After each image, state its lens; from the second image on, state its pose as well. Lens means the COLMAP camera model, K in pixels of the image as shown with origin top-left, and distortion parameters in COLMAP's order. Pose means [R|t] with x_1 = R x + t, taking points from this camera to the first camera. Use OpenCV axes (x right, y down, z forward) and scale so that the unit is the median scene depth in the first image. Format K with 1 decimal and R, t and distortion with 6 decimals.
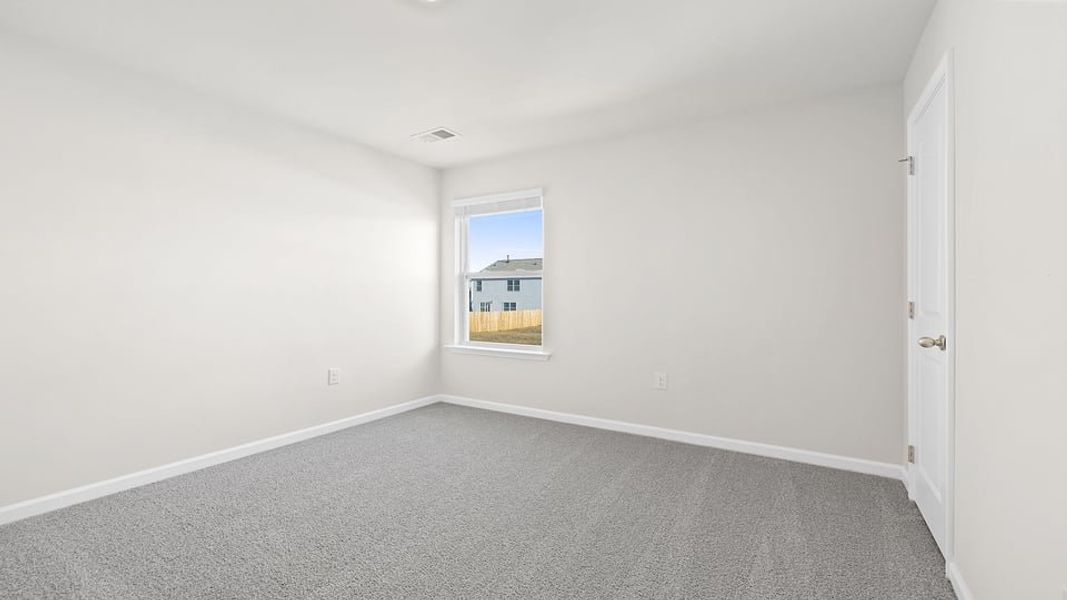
lens RADIAL K [[449.0, 0, 528.9], [0, 449.0, 300.0], [0, 0, 1]] dist [0.001465, 0.000425]
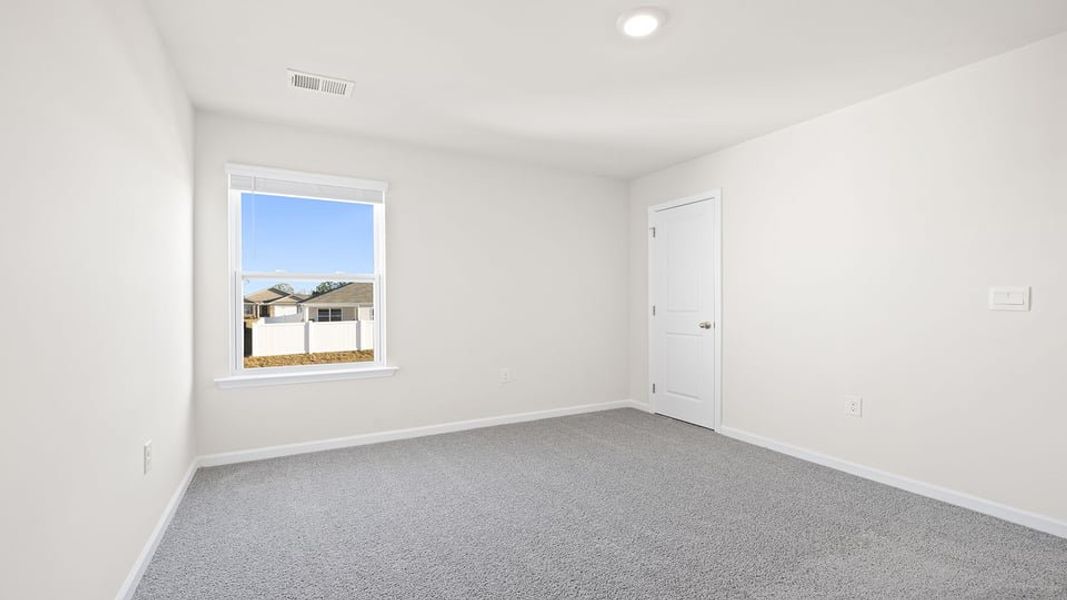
lens RADIAL K [[449.0, 0, 528.9], [0, 449.0, 300.0], [0, 0, 1]] dist [0.001465, 0.000425]
pose [[0.508672, -0.007555, 0.860927, -0.601269], [0.005428, 0.999970, 0.005568, -0.020248], [-0.860943, 0.001841, 0.508698, 0.308028]]
